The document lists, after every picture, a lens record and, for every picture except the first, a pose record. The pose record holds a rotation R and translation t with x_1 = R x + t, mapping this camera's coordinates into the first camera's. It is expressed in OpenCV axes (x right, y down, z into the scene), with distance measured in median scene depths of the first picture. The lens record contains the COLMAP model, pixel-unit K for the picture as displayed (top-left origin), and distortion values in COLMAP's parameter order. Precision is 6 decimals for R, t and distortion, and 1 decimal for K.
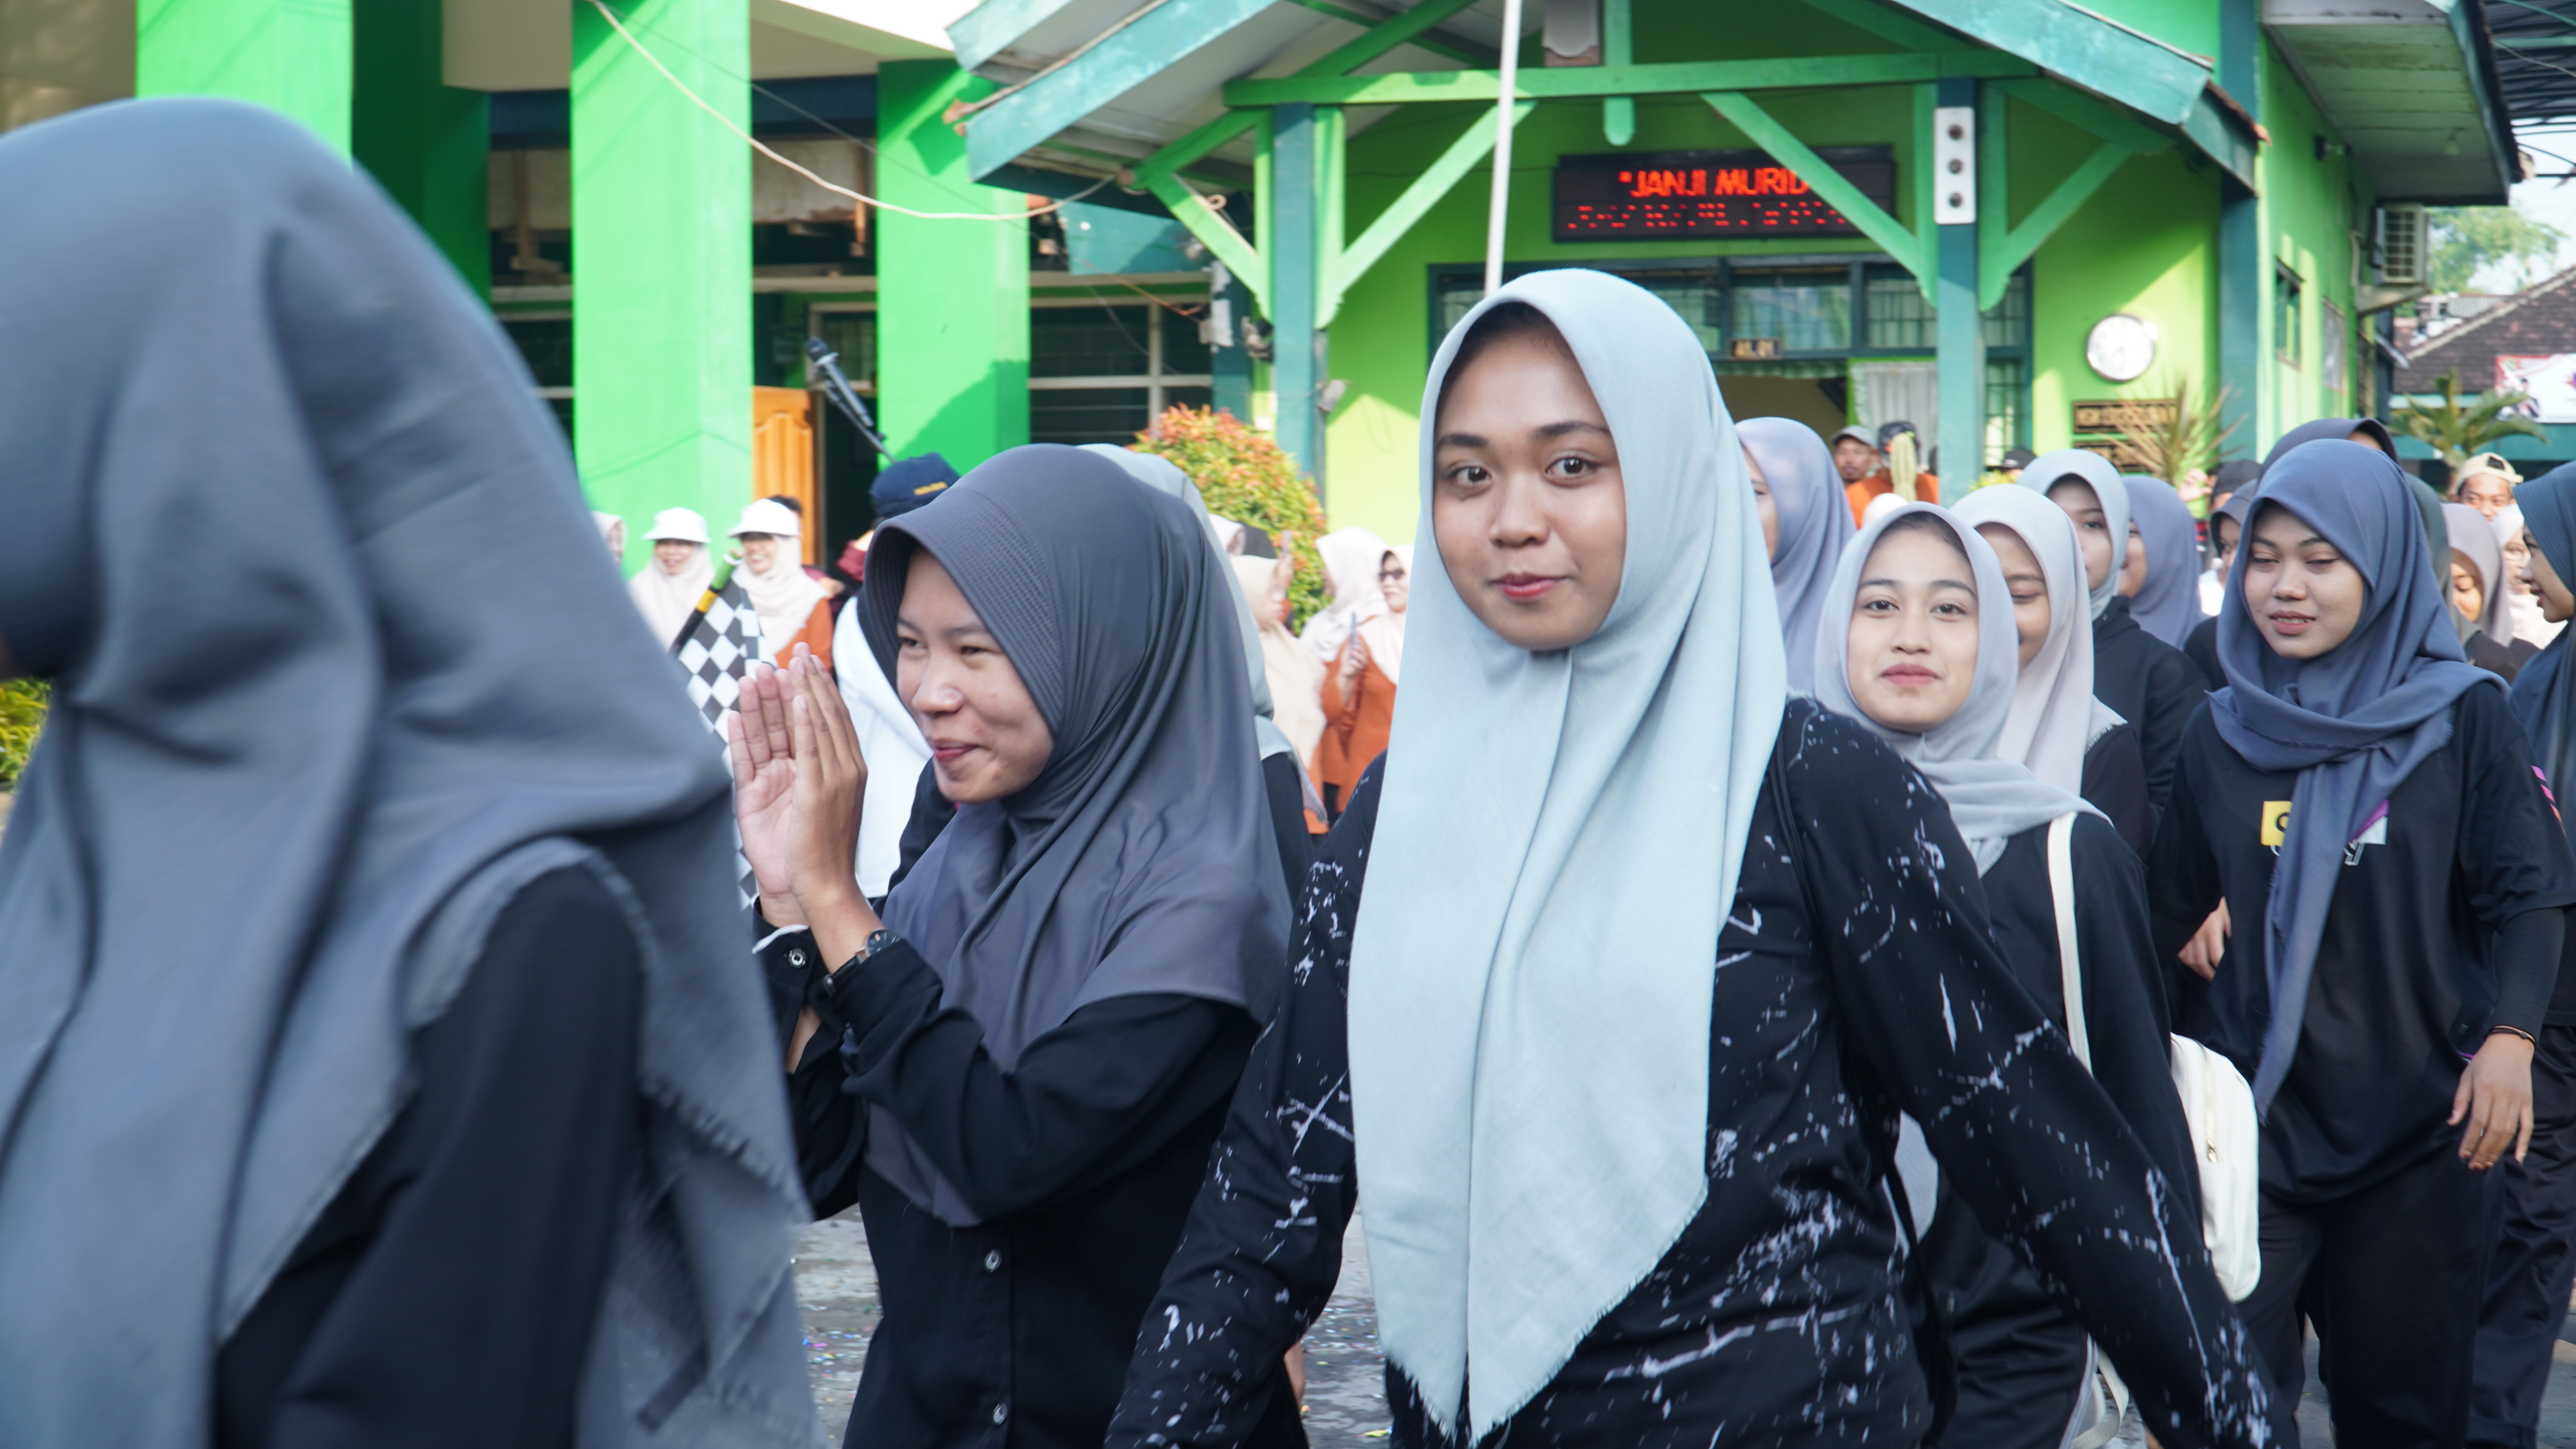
lens RADIAL K [[3515.3, 0, 1288.0], [0, 3515.3, 724.5], [0, 0, 1]] dist [-0.014838, -0.373922]
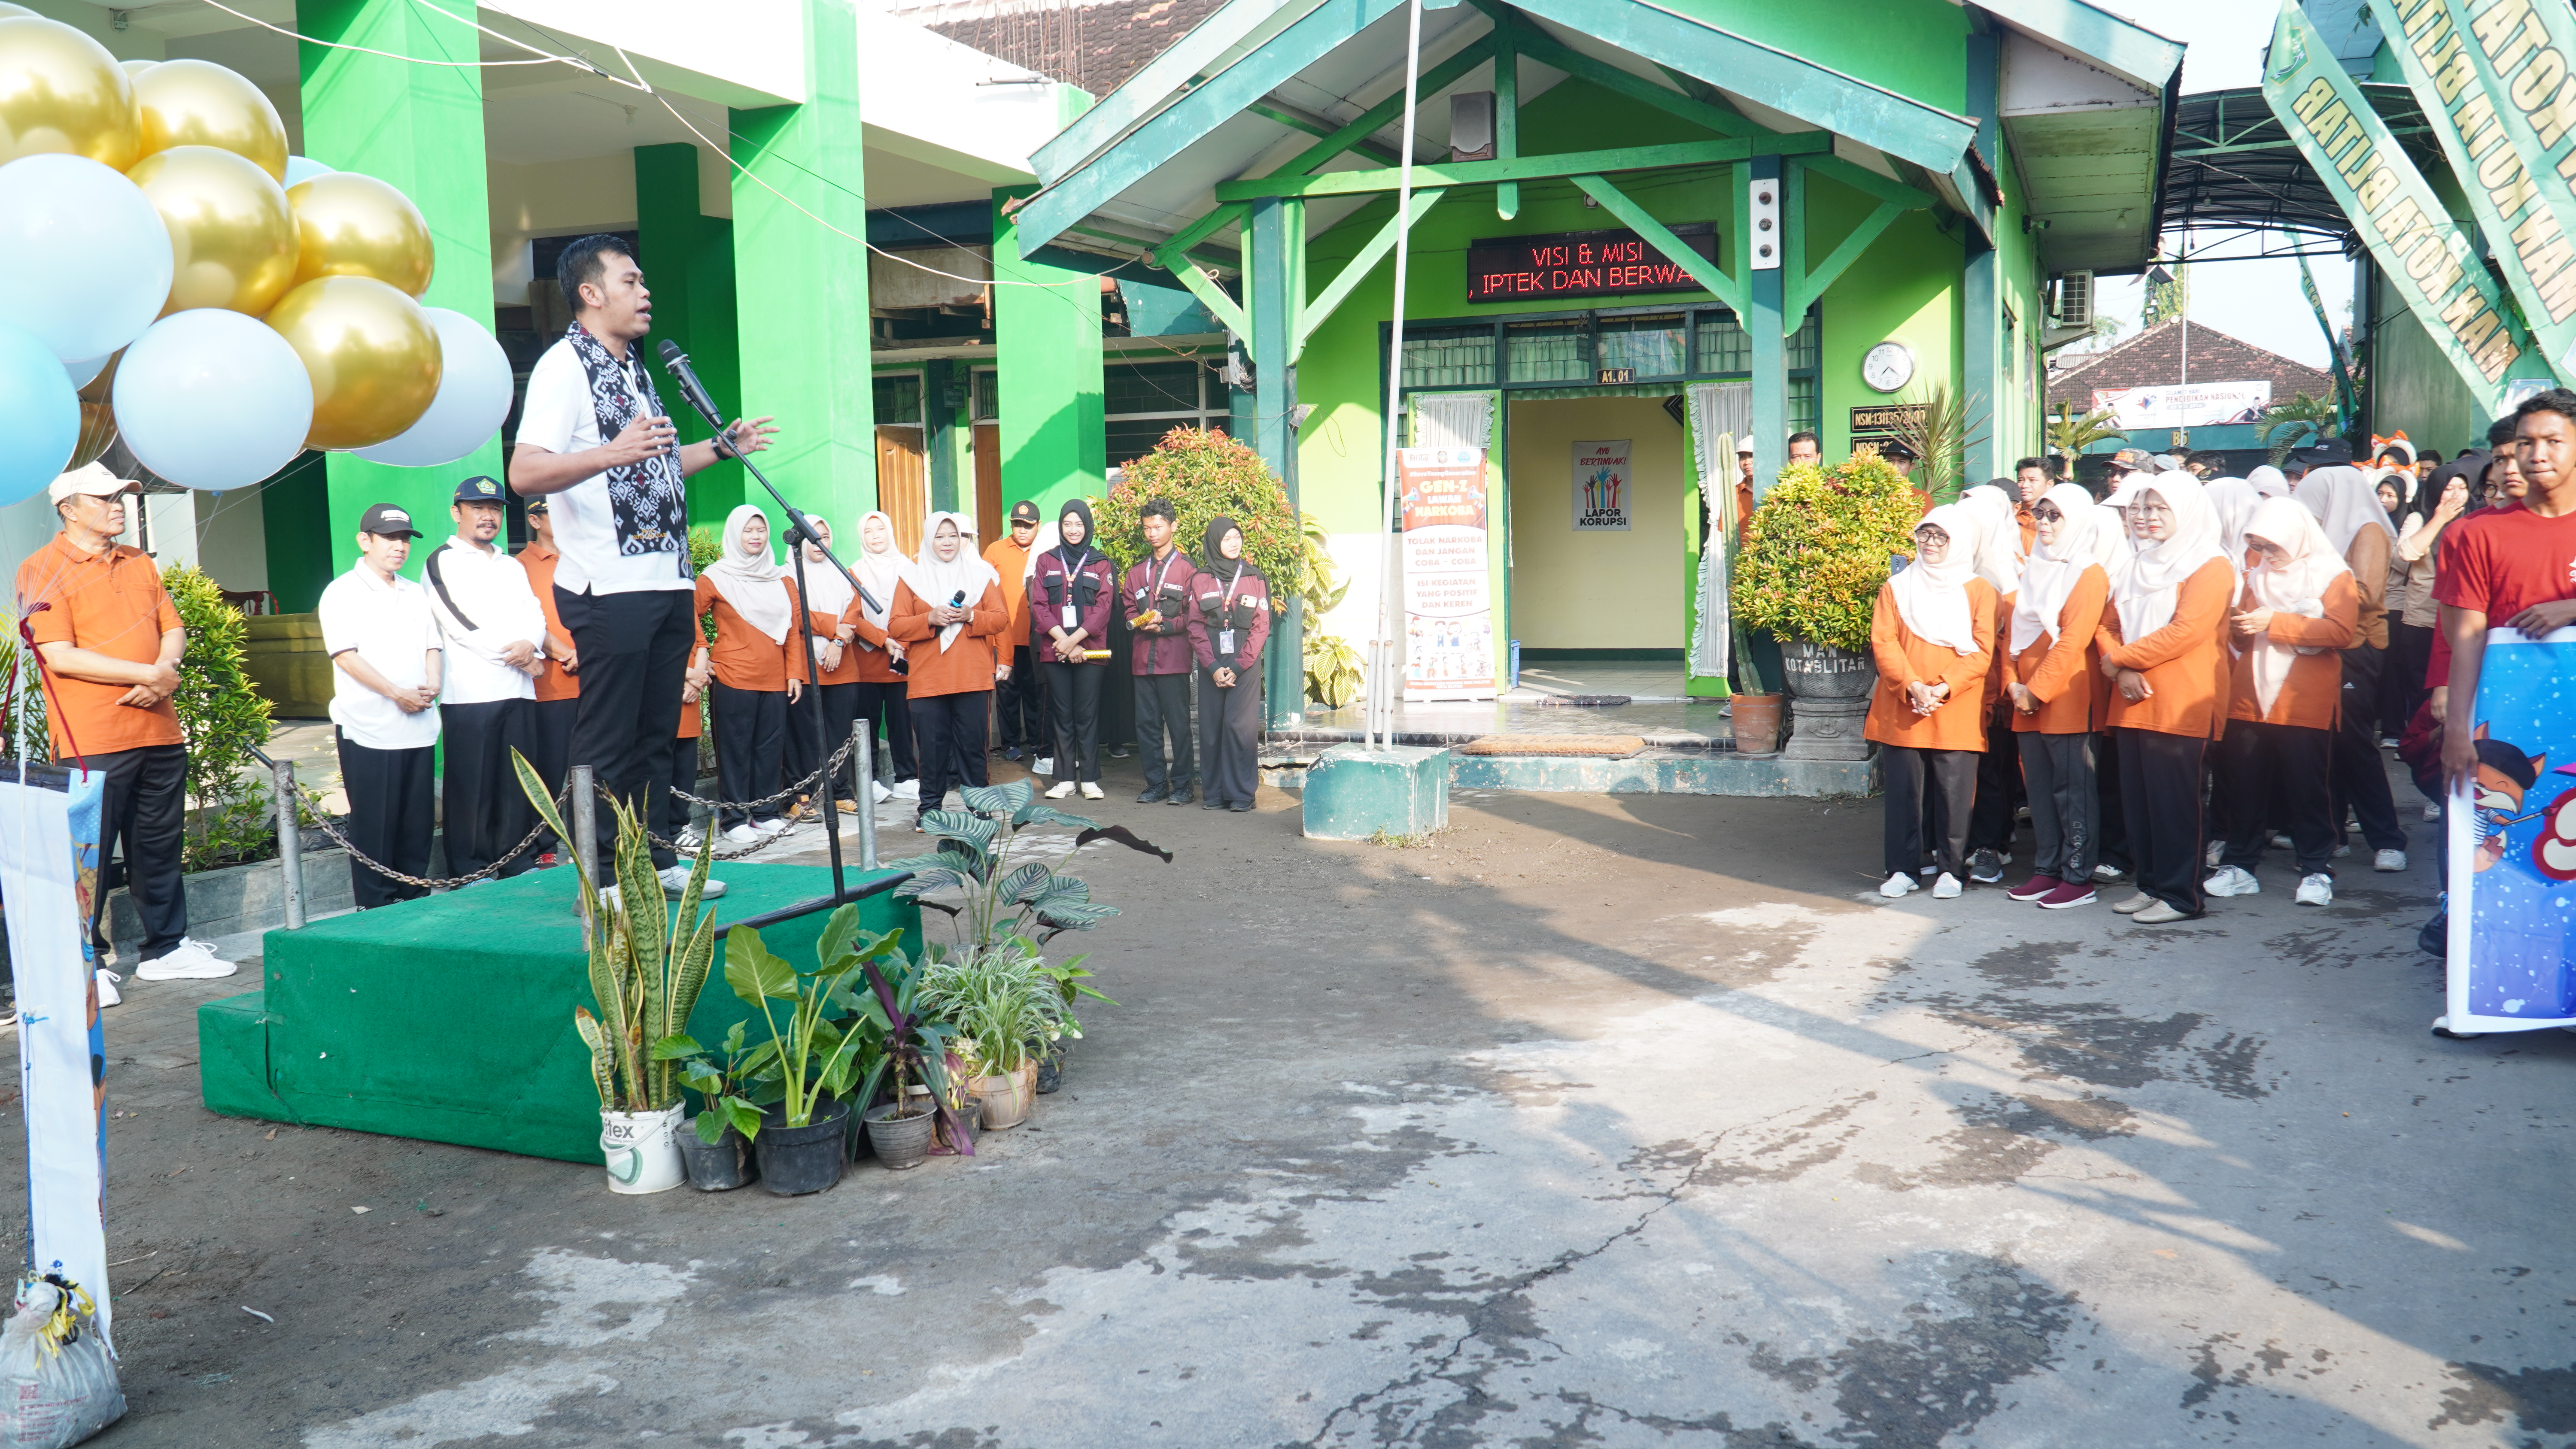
lens RADIAL K [[2018.8, 0, 1288.0], [0, 2018.8, 724.5], [0, 0, 1]] dist [-0.003065, -0.004507]
pose [[0.999134, -0.015711, -0.038532, 0.035599], [0.017556, 0.998692, 0.048029, -0.011904], [0.037727, -0.048664, 0.998102, 0.214724]]
